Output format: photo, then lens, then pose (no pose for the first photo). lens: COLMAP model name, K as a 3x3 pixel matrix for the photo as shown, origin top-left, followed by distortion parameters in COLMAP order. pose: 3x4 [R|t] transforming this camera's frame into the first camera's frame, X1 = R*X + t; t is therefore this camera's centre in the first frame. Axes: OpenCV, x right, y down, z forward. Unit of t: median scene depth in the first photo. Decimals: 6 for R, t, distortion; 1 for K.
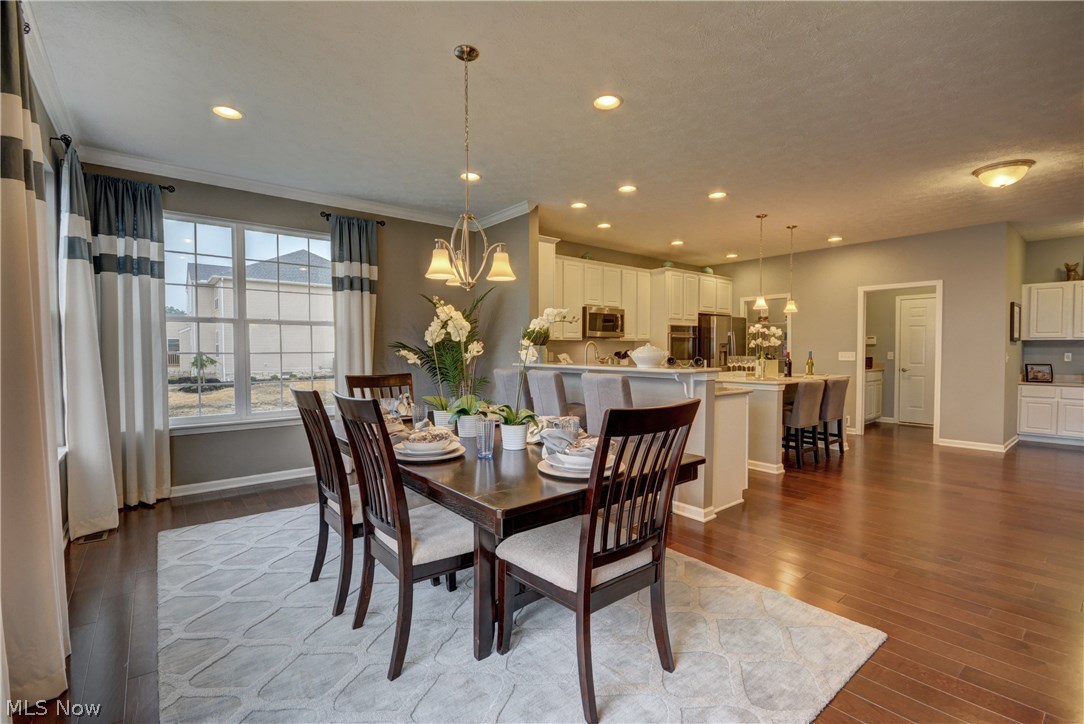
lens RADIAL K [[470.0, 0, 543.7], [0, 470.0, 359.9], [0, 0, 1]] dist [-0.002663, -0.000530]
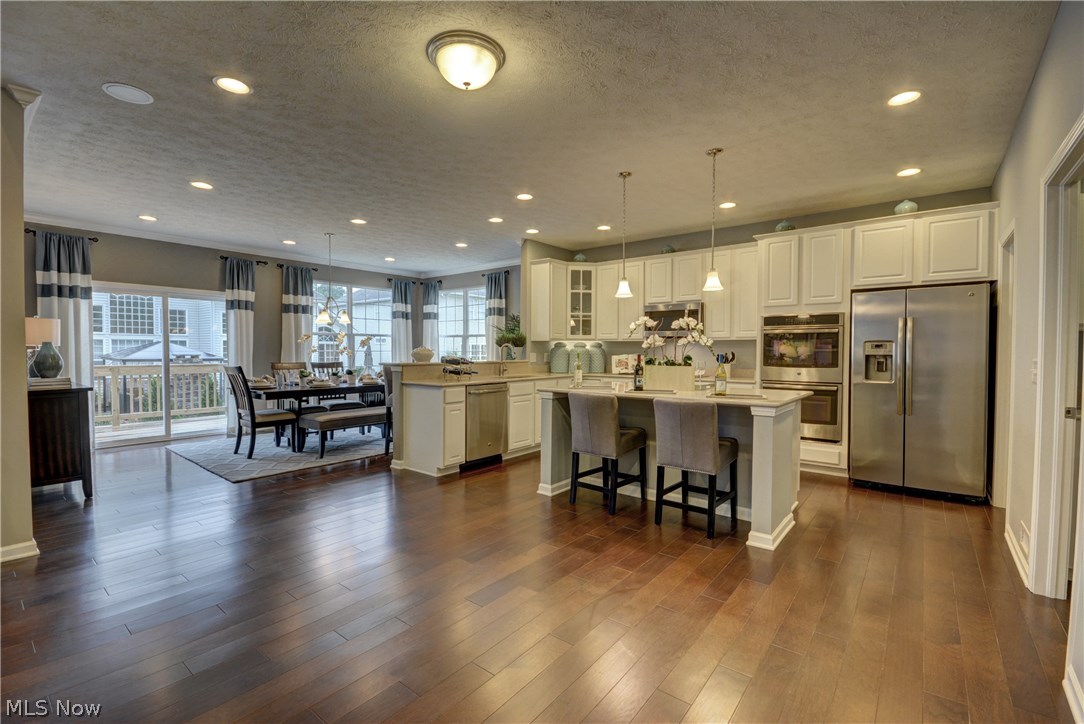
lens RADIAL K [[480.2, 0, 542.0], [0, 480.2, 362.0], [0, 0, 1]] dist [0.000224, -0.000265]
pose [[0.233822, 0.024164, -0.971979, 1.156953], [-0.024086, 0.999528, 0.019055, -0.009015], [0.971981, 0.018956, 0.234294, 0.631513]]
